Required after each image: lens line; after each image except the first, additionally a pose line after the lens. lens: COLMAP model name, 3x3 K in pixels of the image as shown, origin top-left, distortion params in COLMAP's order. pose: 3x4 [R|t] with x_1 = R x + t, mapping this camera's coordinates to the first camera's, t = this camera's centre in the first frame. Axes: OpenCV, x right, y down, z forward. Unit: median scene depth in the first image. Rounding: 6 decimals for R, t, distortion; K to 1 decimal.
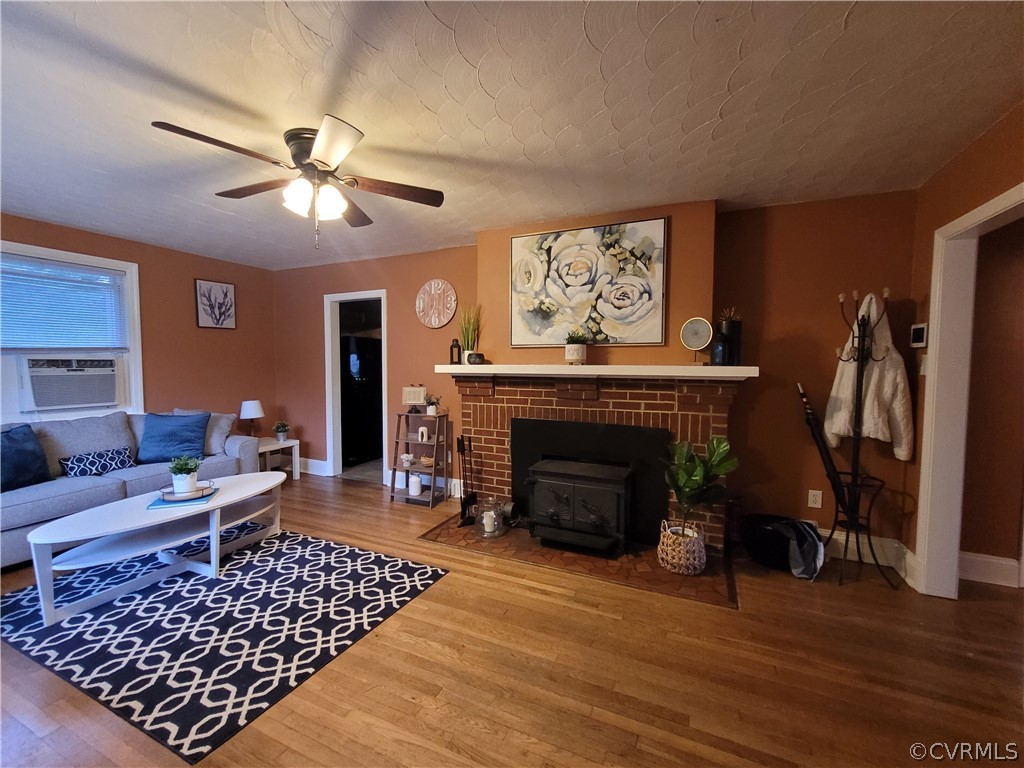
lens RADIAL K [[428.2, 0, 503.3], [0, 428.2, 385.7], [0, 0, 1]] dist [0.008732, -0.001402]
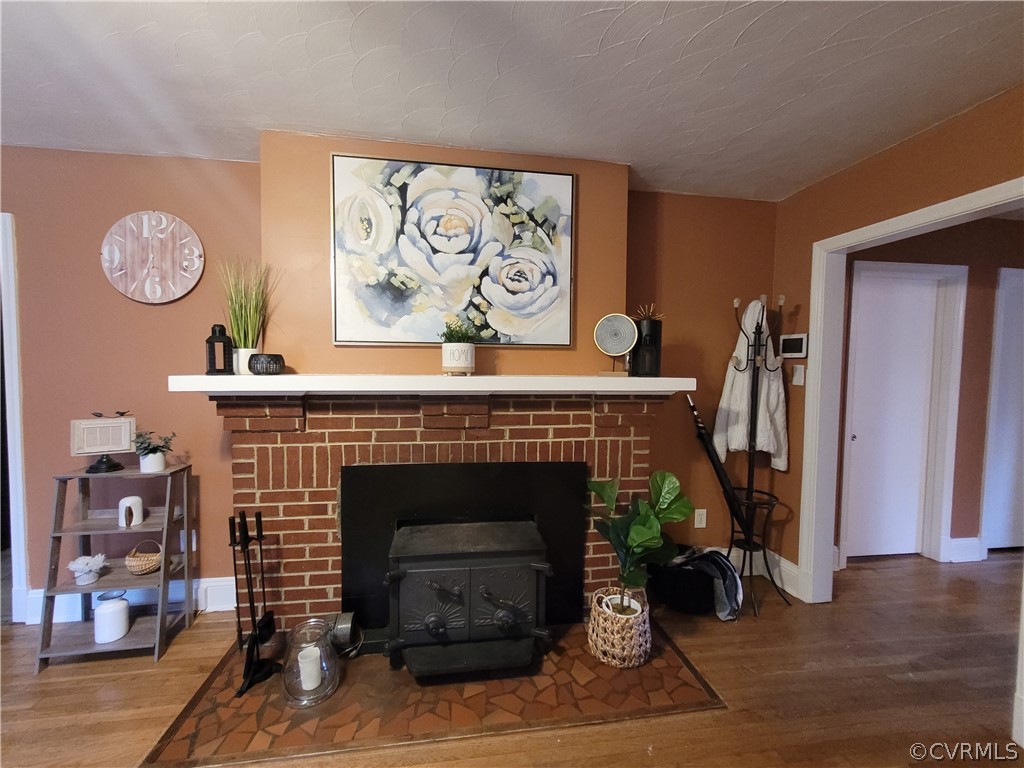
lens RADIAL K [[428.2, 0, 506.4], [0, 428.2, 385.5], [0, 0, 1]] dist [0.008732, -0.001402]
pose [[0.833534, -0.020918, 0.552072, -0.121660], [0.022958, 0.999731, 0.003217, -0.033323], [-0.551991, 0.009993, 0.833791, 0.421534]]
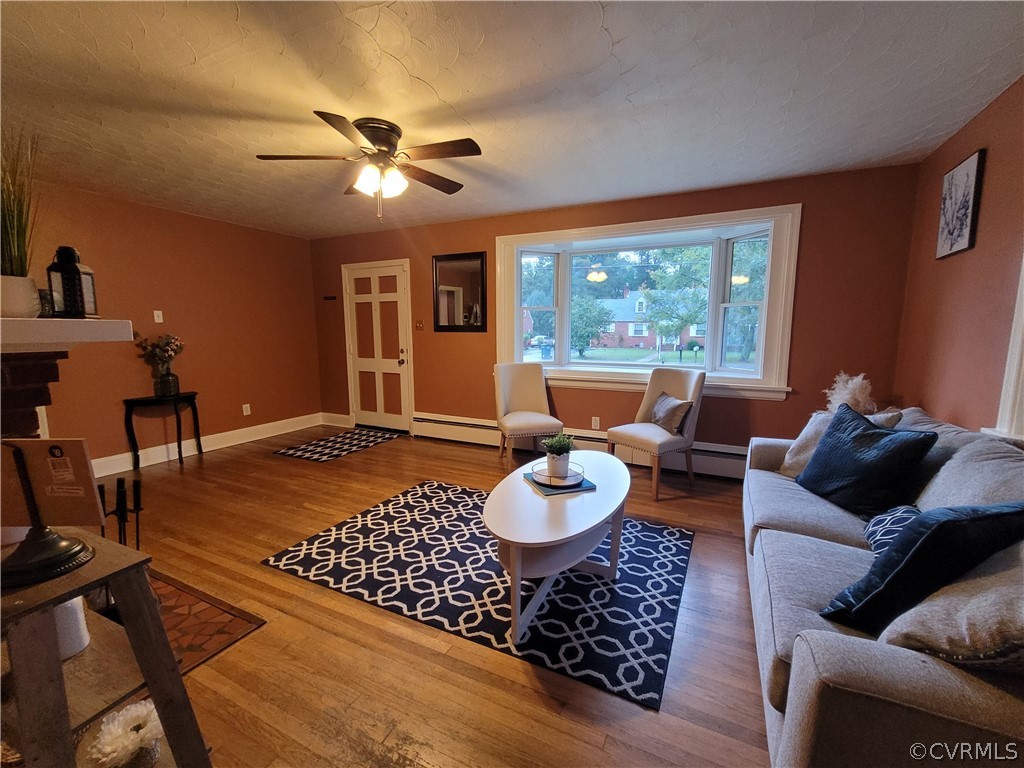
lens RADIAL K [[428.2, 0, 509.0], [0, 428.2, 388.5], [0, 0, 1]] dist [0.008732, -0.001402]
pose [[-0.999930, -0.007246, 0.009388, -0.542520], [-0.005326, 0.981686, 0.190433, -0.070735], [-0.010596, 0.190370, -0.981655, 1.520587]]
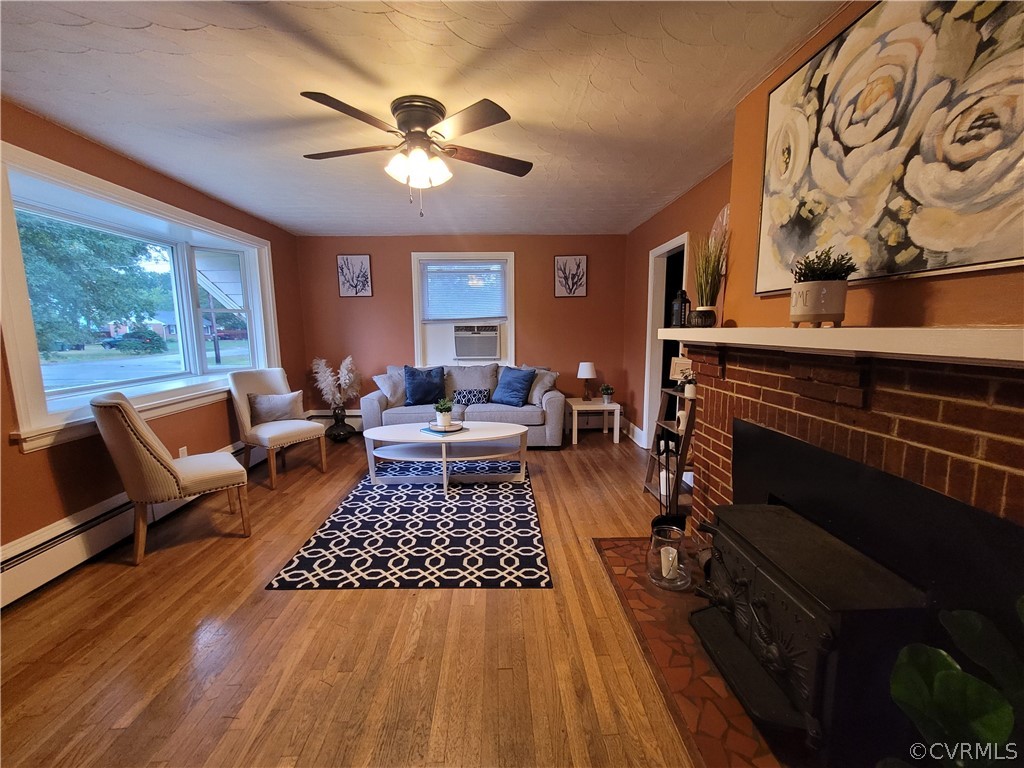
lens RADIAL K [[428.2, 0, 507.6], [0, 428.2, 385.8], [0, 0, 1]] dist [0.008732, -0.001402]
pose [[0.453398, 0.113466, -0.884056, 0.428271], [-0.038759, 0.993436, 0.107627, -0.022200], [0.890465, -0.014533, 0.454820, 0.481764]]
